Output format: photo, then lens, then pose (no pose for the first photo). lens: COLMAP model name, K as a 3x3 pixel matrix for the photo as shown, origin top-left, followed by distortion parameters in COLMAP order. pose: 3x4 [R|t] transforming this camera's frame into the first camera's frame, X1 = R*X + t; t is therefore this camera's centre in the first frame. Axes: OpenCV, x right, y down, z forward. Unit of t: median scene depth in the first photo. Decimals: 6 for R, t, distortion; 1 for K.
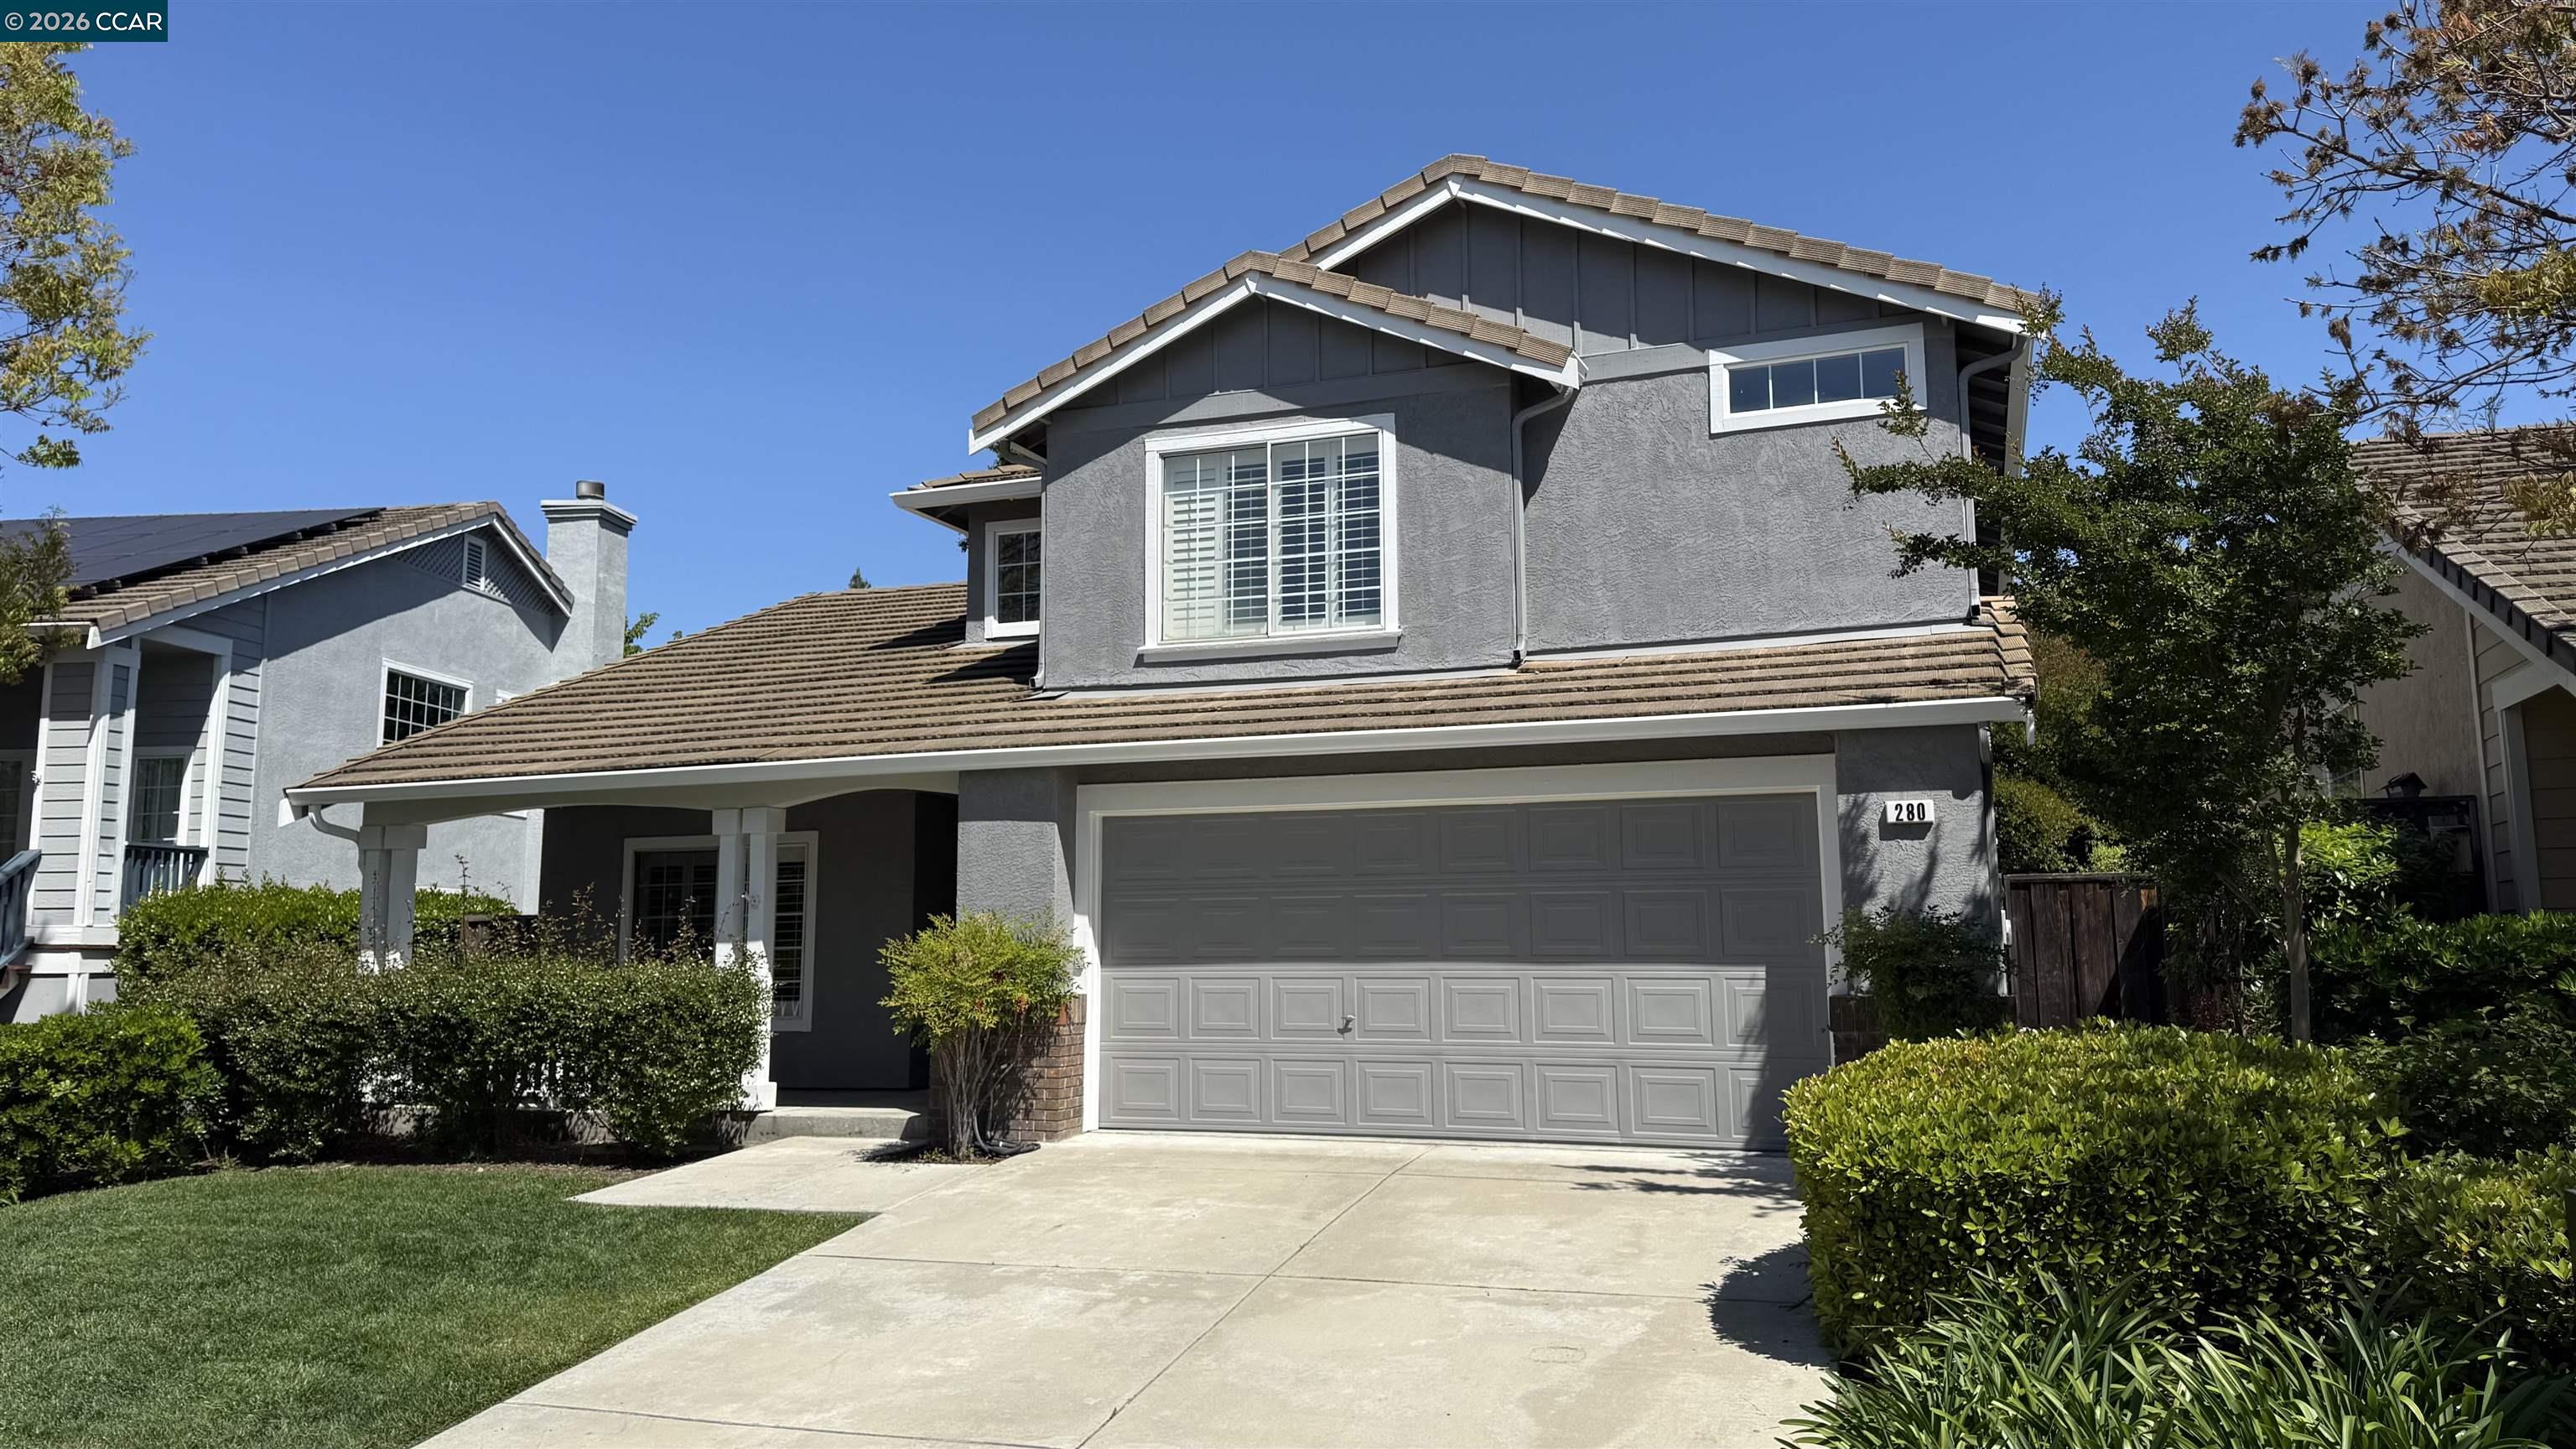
lens RADIAL K [[1793.2, 0, 1299.7], [0, 1793.2, 704.7], [0, 0, 1]] dist [0.057397, -0.056050]
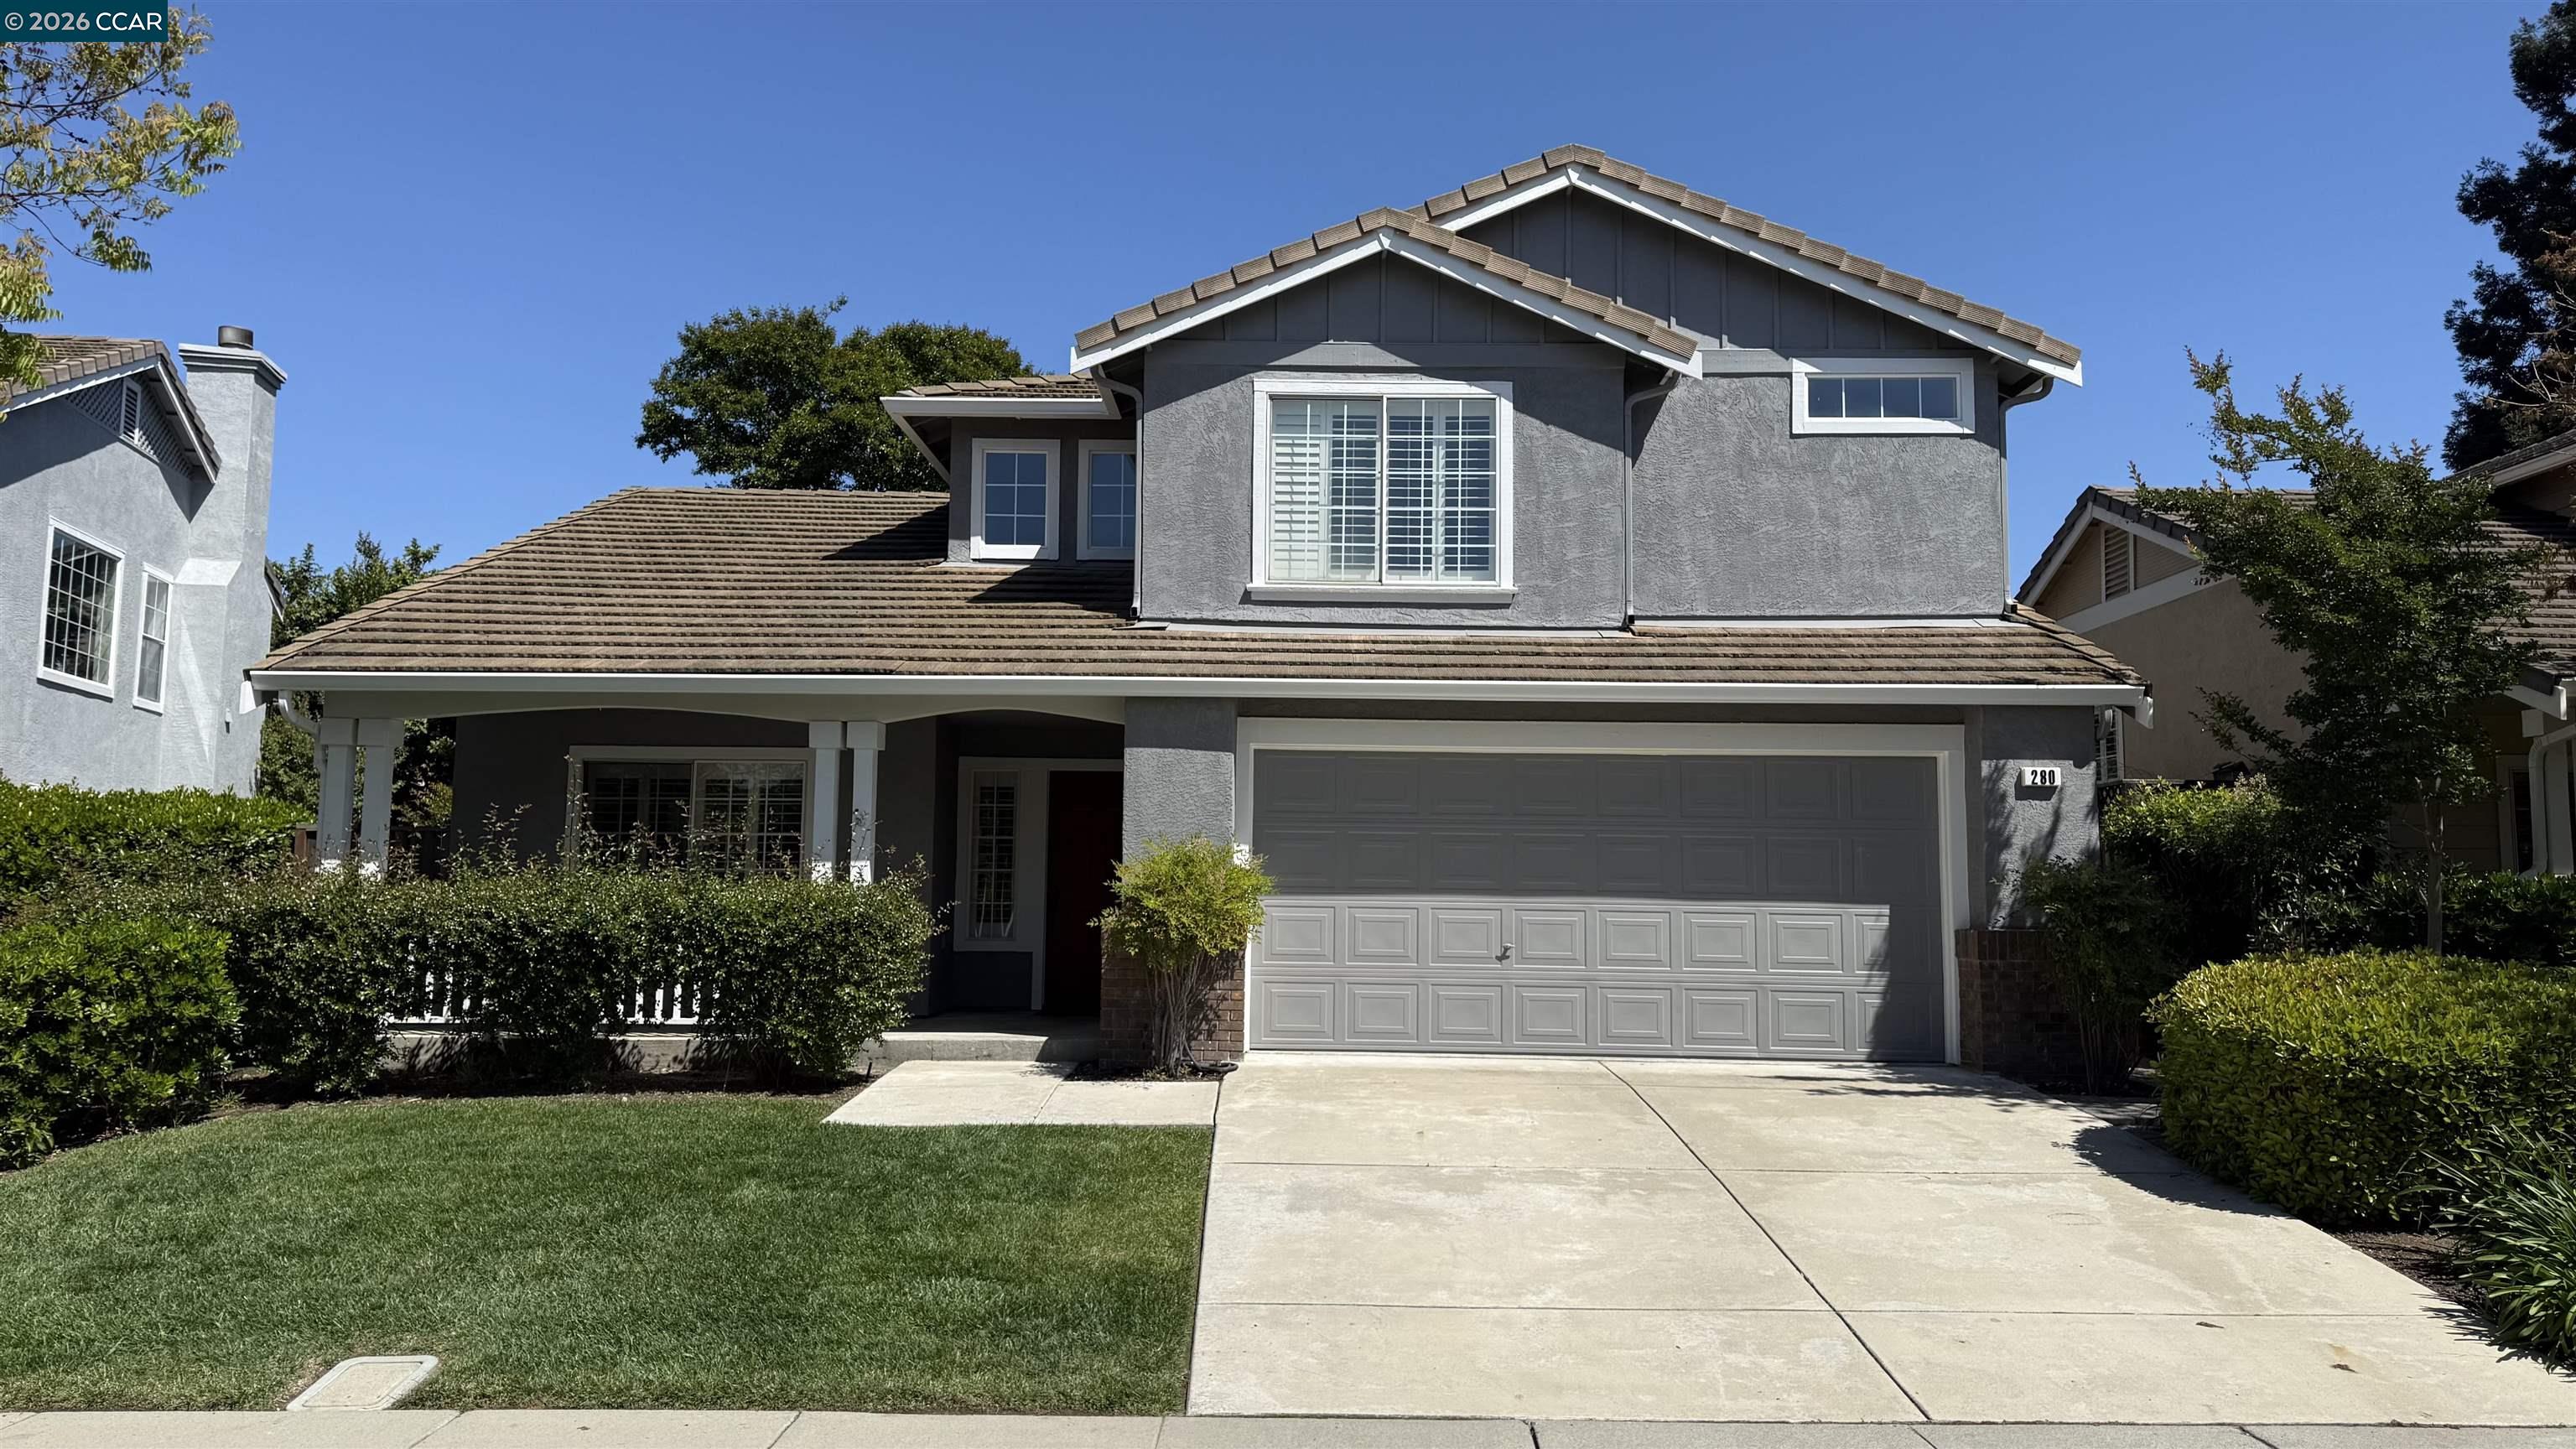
lens RADIAL K [[1793.2, 0, 1278.7], [0, 1793.2, 736.3], [0, 0, 1]] dist [0.057397, -0.056050]
pose [[0.943721, 0.048280, 0.327200, -0.426180], [-0.063296, 0.997367, 0.035392, 0.017837], [-0.324630, -0.054111, 0.944292, 0.030599]]
